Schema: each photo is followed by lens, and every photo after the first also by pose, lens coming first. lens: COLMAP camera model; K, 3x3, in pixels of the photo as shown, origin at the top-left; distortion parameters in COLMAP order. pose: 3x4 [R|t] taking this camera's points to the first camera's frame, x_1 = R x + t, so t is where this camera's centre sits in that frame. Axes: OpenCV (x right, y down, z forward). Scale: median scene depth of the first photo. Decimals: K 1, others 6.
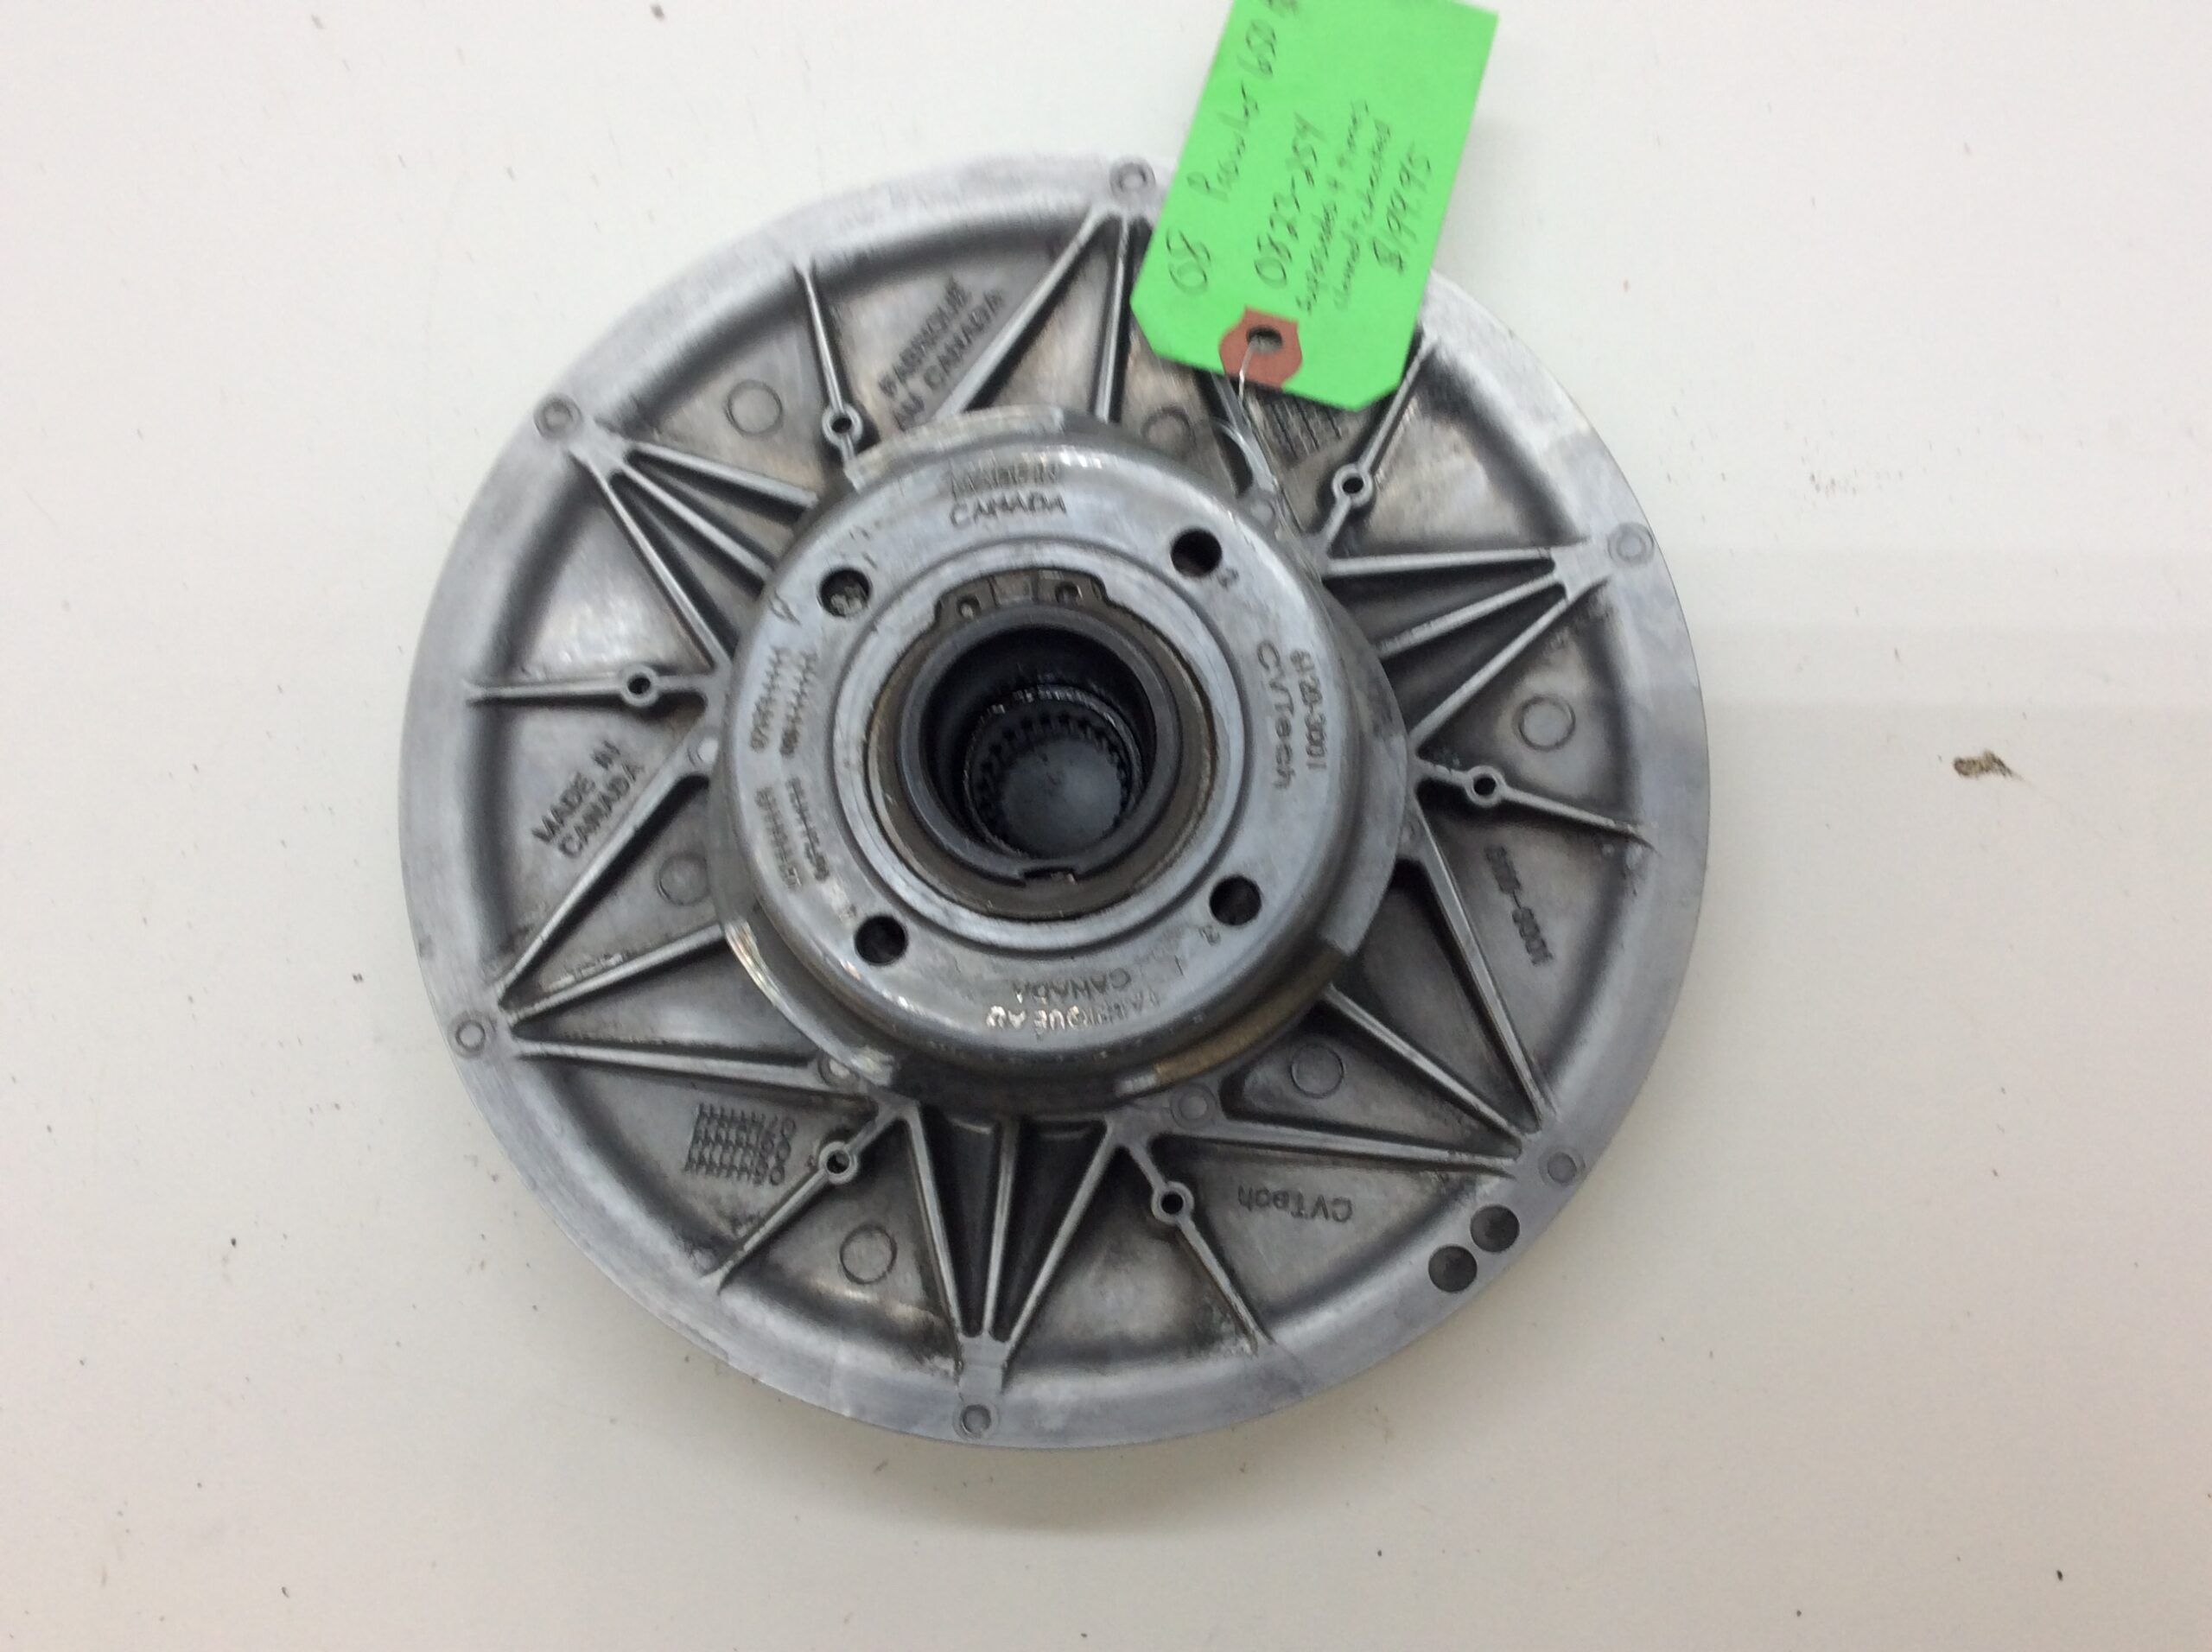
lens RADIAL K [[2041.3, 0, 1103.3], [0, 2041.3, 847.1], [0, 0, 1]] dist [0.127877, -0.229105]
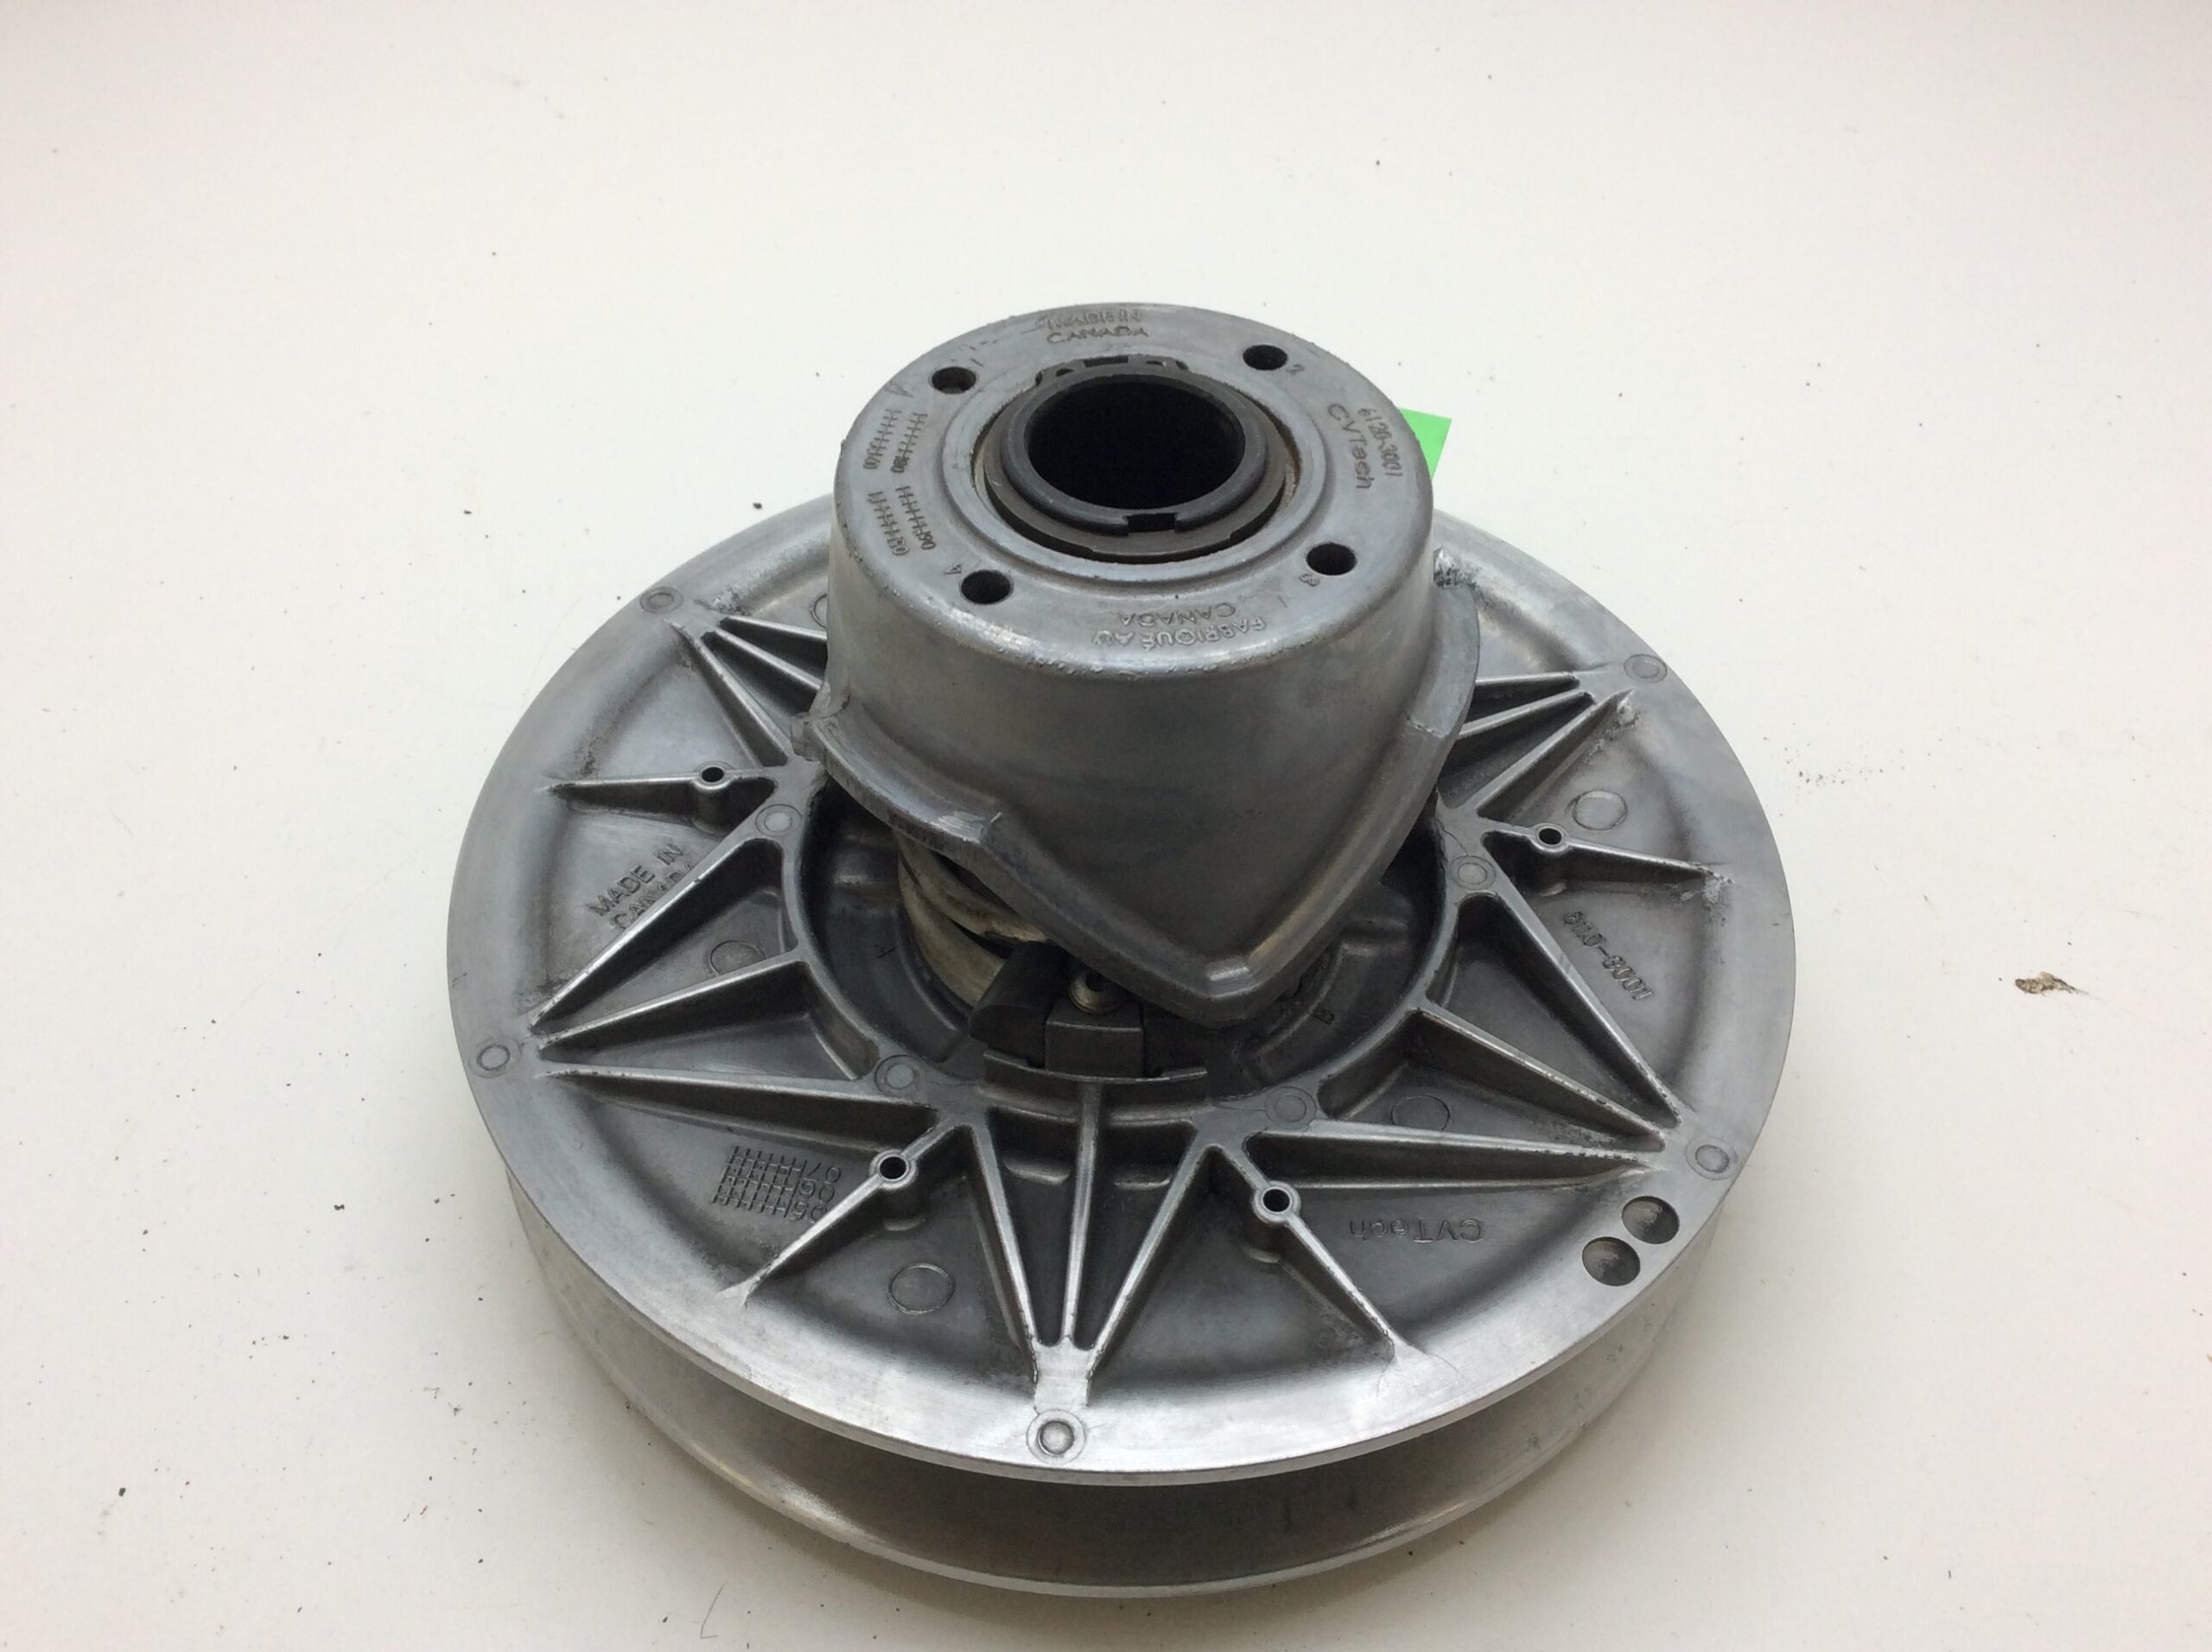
lens RADIAL K [[2041.3, 0, 1103.3], [0, 2041.3, 847.1], [0, 0, 1]] dist [0.127877, -0.229105]
pose [[0.999302, -0.014541, 0.034396, -0.067446], [0.033282, 0.764535, -0.643722, 0.615453], [-0.016937, 0.644418, 0.764486, 0.239037]]
